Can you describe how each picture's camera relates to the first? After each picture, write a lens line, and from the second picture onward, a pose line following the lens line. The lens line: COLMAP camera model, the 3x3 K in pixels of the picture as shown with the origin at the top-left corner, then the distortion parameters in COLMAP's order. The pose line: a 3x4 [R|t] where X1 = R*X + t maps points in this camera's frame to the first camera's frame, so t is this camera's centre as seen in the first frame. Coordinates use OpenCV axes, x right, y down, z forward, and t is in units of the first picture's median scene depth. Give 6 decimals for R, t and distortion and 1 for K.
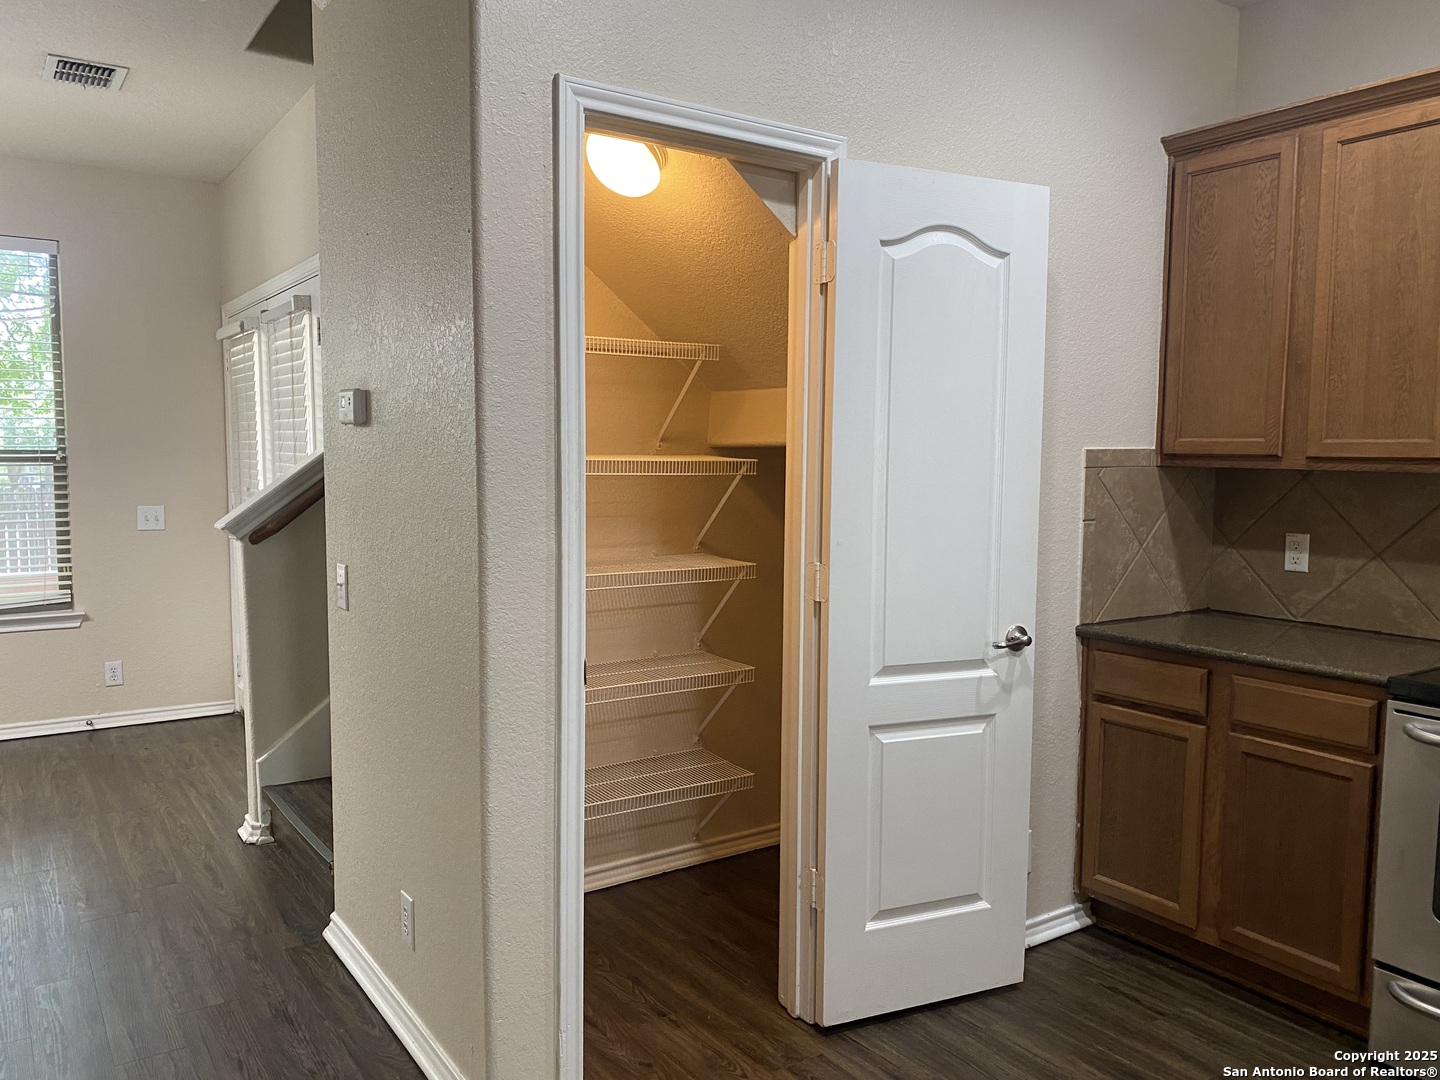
lens RADIAL K [[1092.0, 0, 713.6], [0, 1092.0, 548.3], [0, 0, 1]] dist [0.033520, -0.038080]
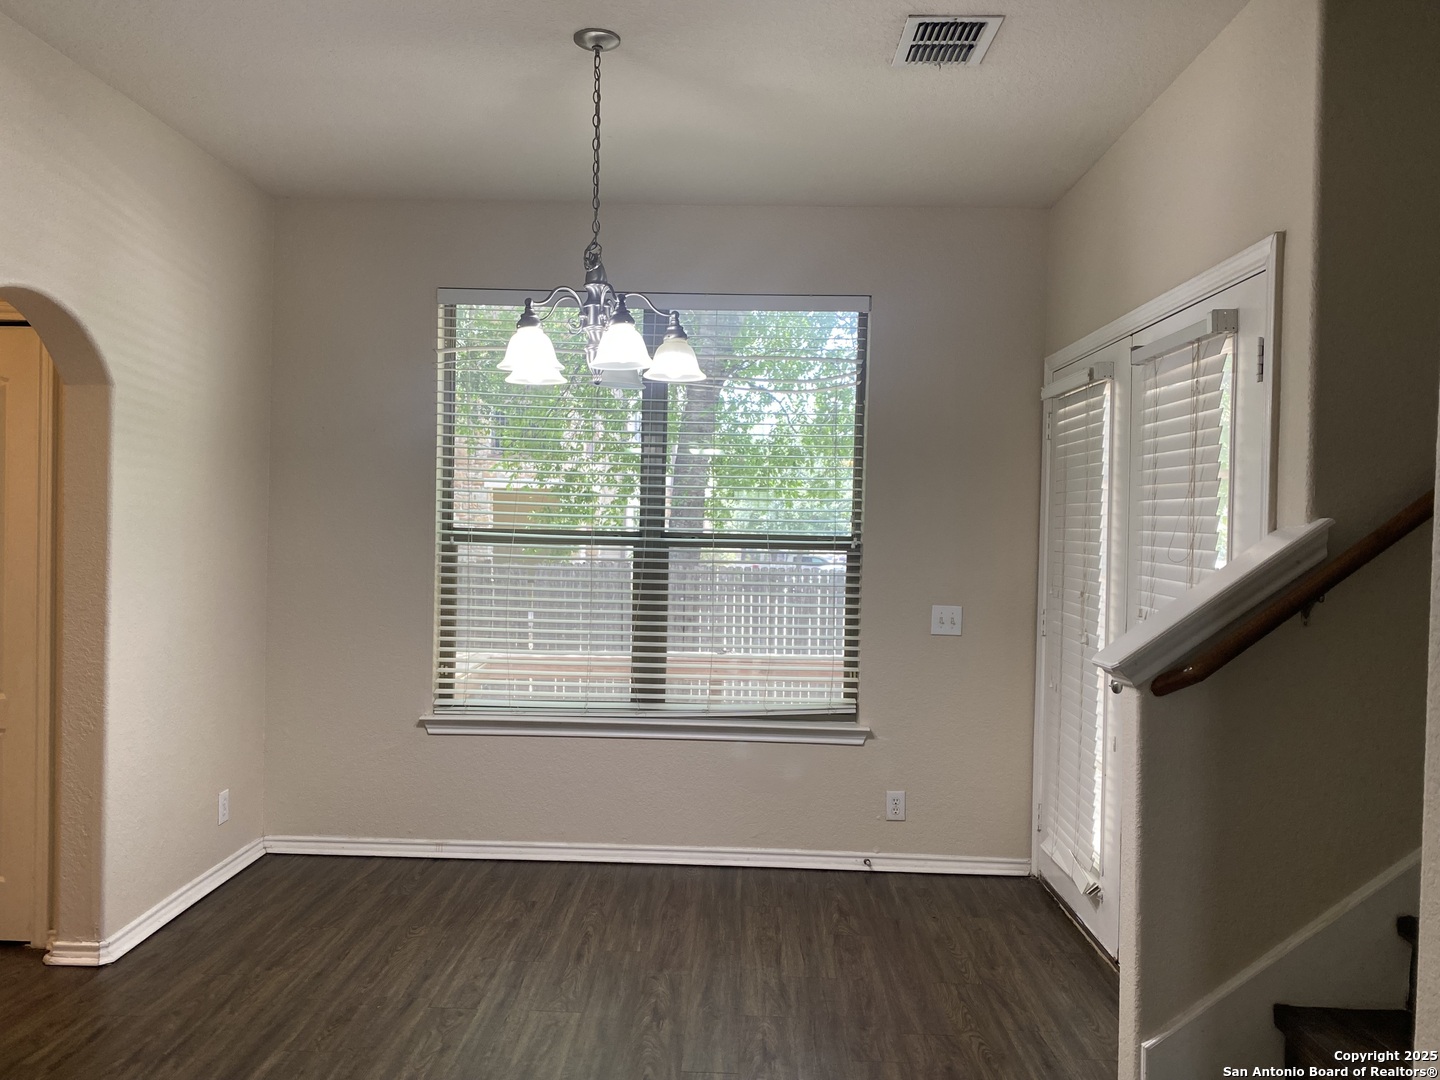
lens RADIAL K [[1092.0, 0, 717.1], [0, 1092.0, 549.1], [0, 0, 1]] dist [0.033520, -0.038080]
pose [[0.816094, 0.023461, -0.577443, -0.205403], [-0.067006, 0.996278, -0.054221, -0.028313], [0.574022, 0.082942, 0.814628, 0.262130]]
